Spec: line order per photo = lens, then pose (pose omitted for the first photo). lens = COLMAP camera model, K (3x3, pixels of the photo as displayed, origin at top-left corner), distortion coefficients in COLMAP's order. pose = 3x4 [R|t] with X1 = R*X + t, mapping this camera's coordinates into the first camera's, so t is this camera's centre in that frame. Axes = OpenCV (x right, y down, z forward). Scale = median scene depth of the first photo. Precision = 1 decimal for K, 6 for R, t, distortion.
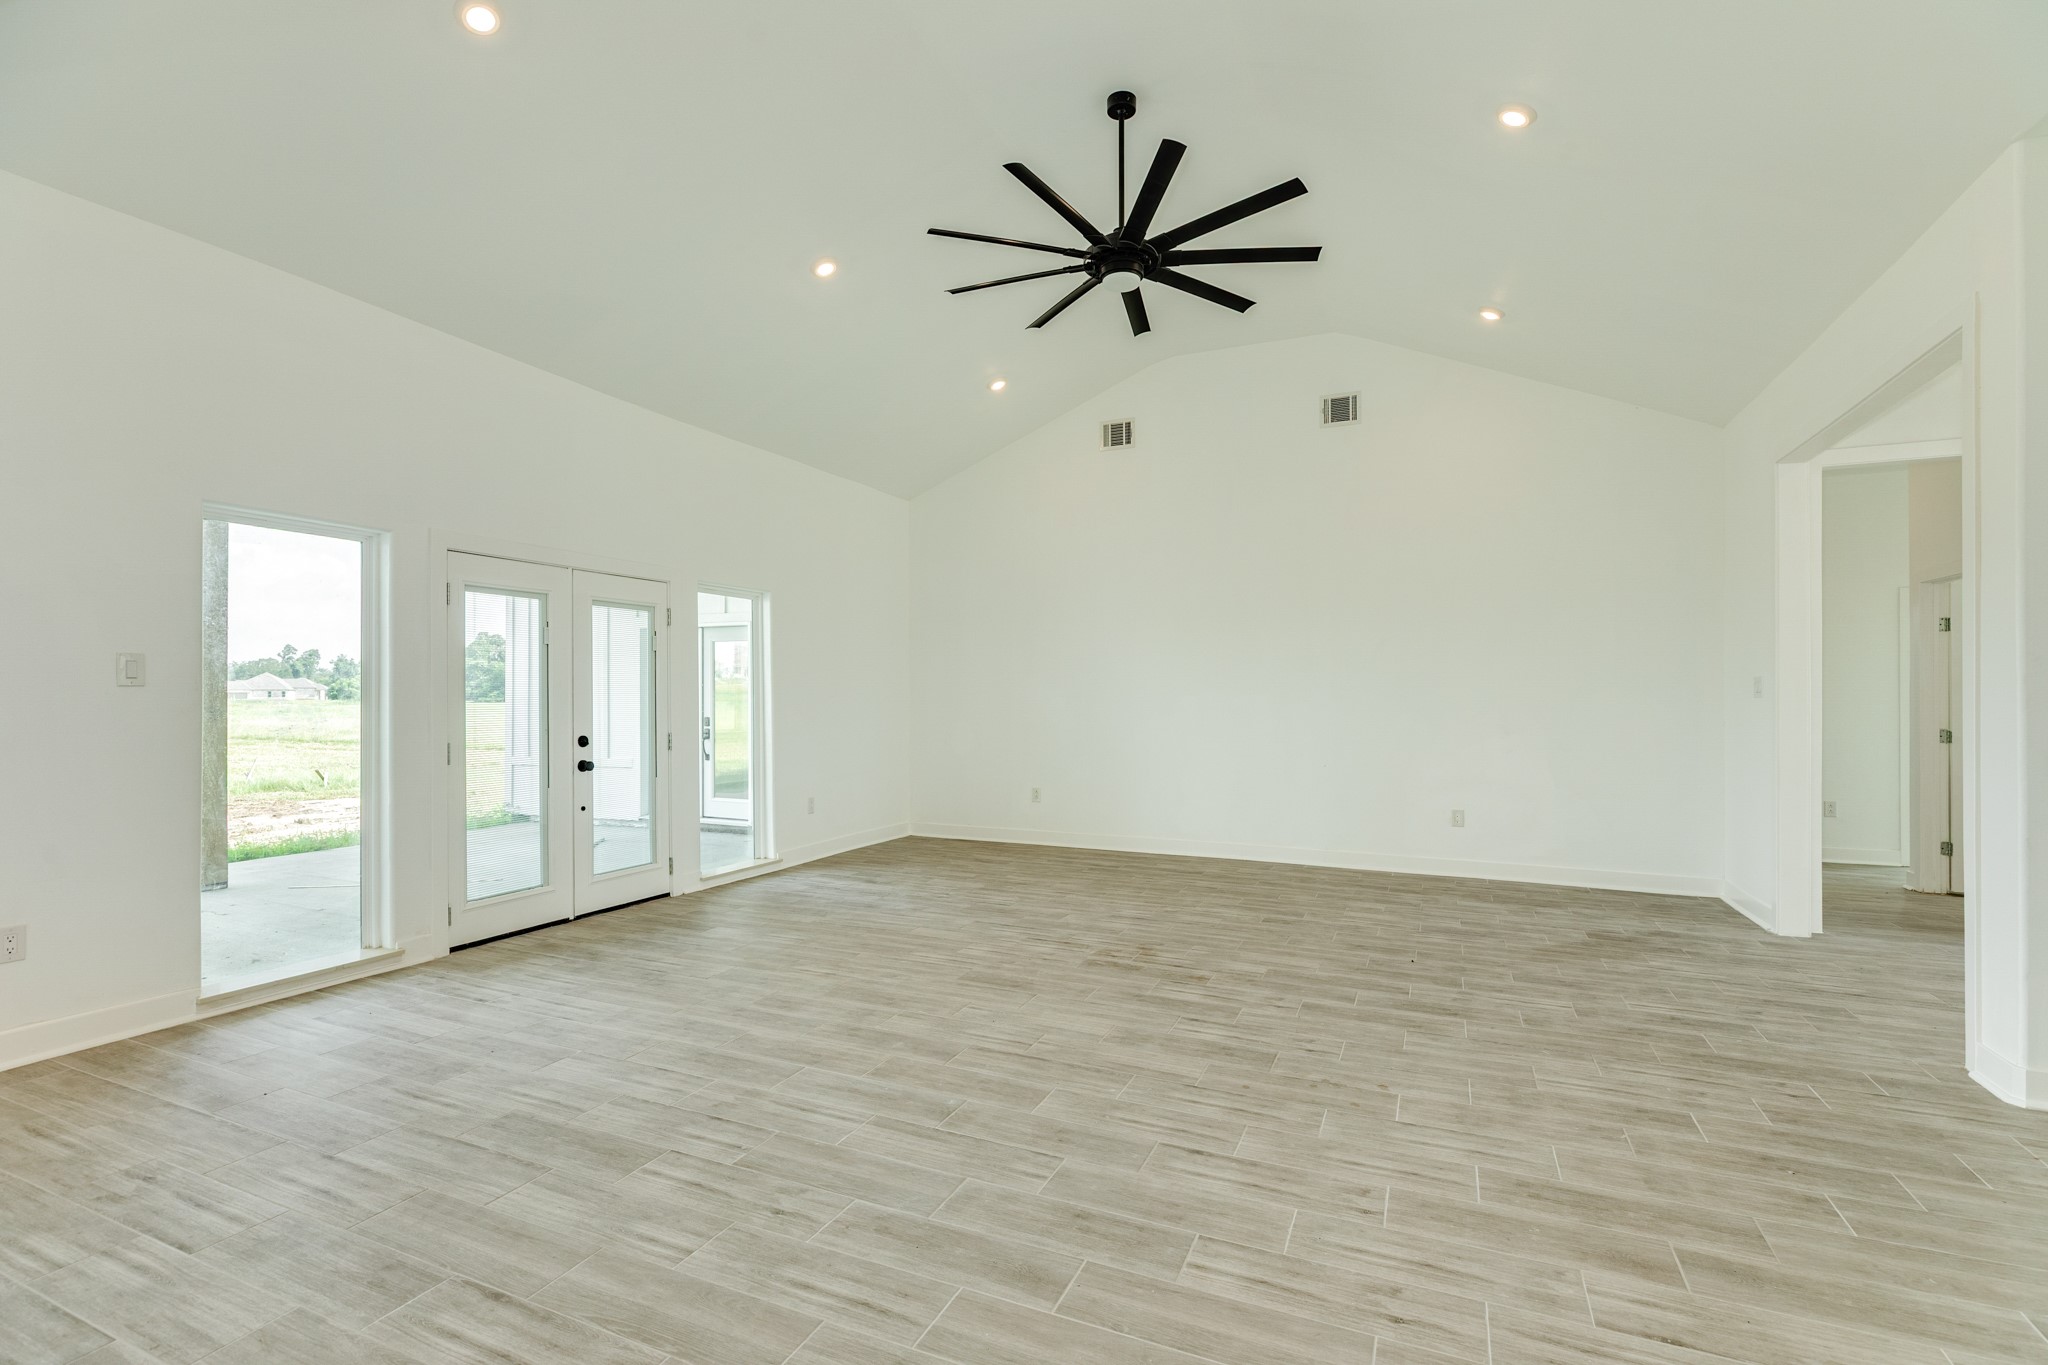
lens RADIAL K [[943.3, 0, 1020.6], [0, 943.3, 688.0], [0, 0, 1]] dist [-0.008184, 0.003515]
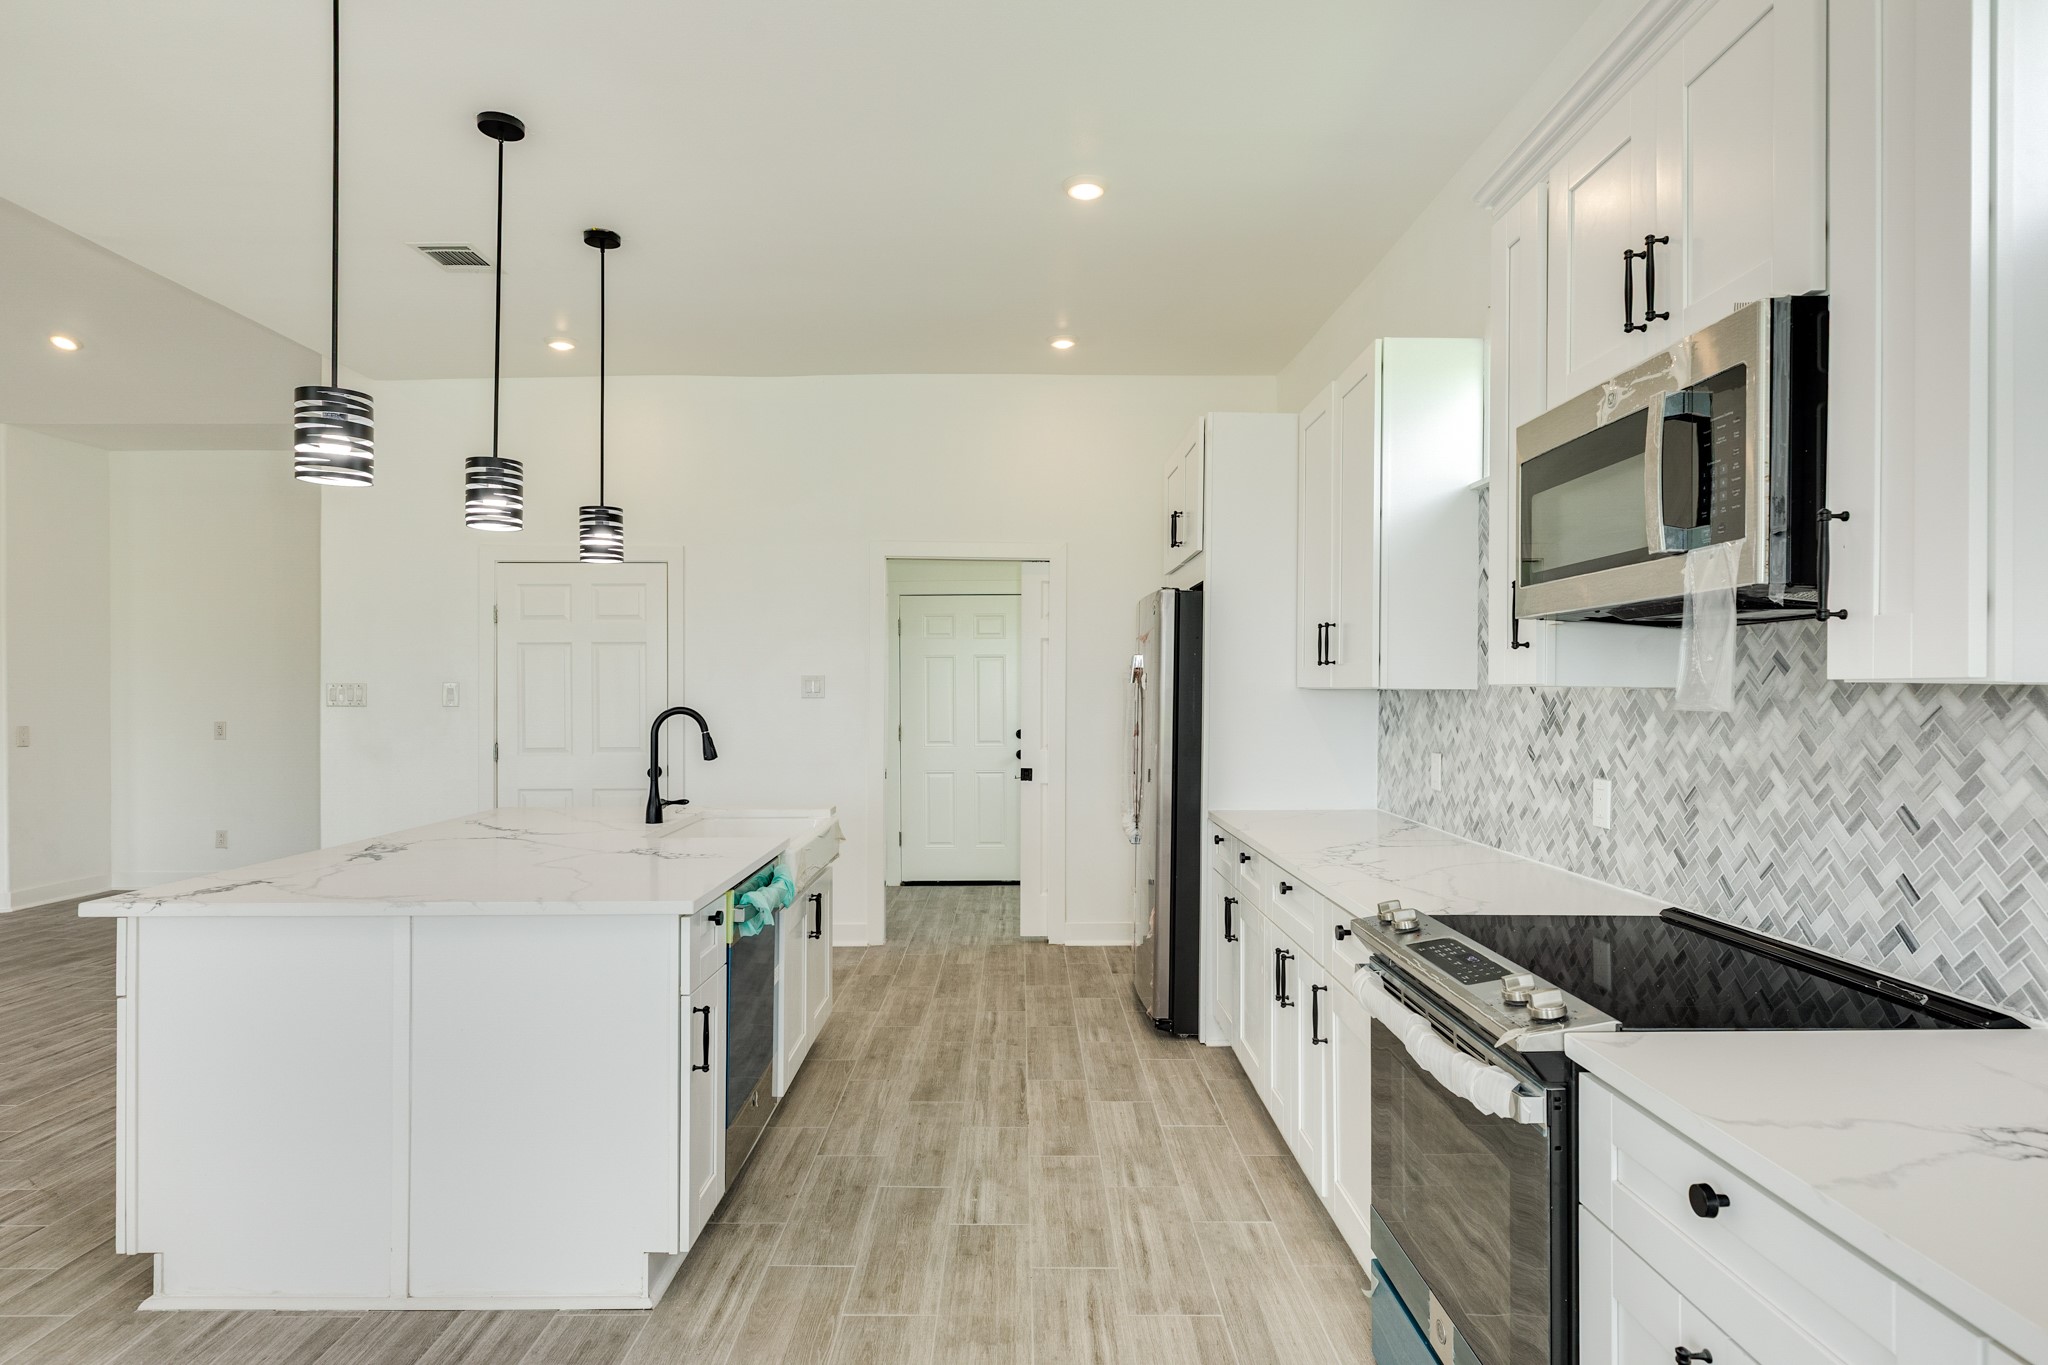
lens RADIAL K [[1088.5, 0, 1025.6], [0, 1088.5, 692.2], [0, 0, 1]] dist [0.003033, -0.002332]
pose [[-0.414651, -0.000546, 0.909980, -1.384020], [-0.002852, 0.999996, -0.000699, -0.019199], [-0.909976, -0.002885, -0.414651, -0.003577]]
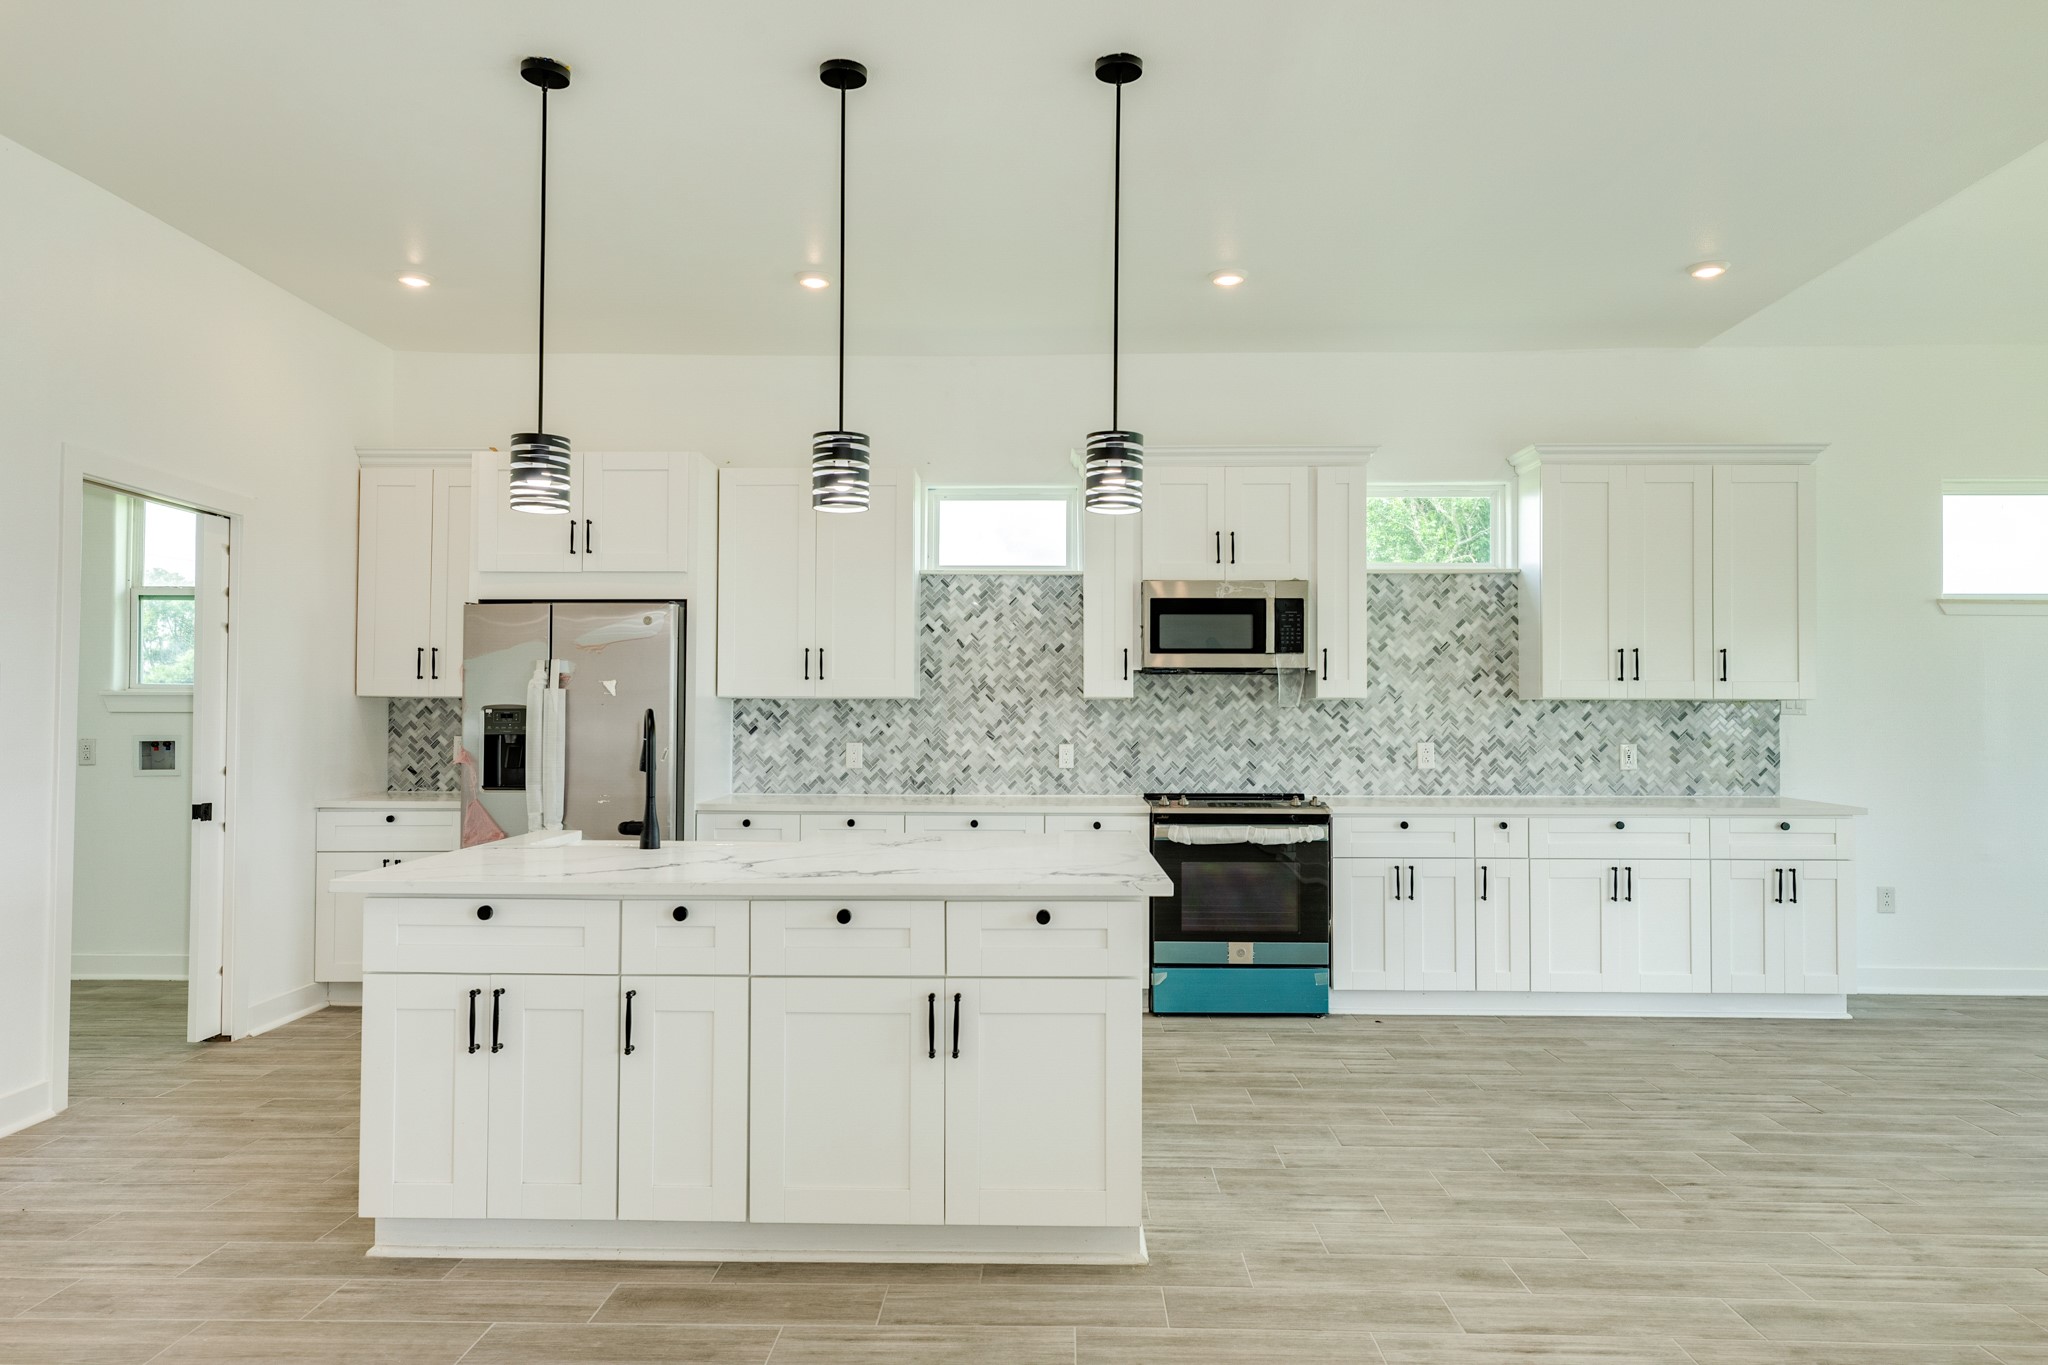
lens RADIAL K [[1363.6, 0, 1024.3], [0, 1363.6, 688.8], [0, 0, 1]] dist [0.019350, -0.004910]
pose [[-0.923517, -0.009970, -0.383428, -0.287670], [-0.001395, 0.999743, -0.022636, 0.001380], [0.383555, -0.020370, -0.923293, 0.888236]]
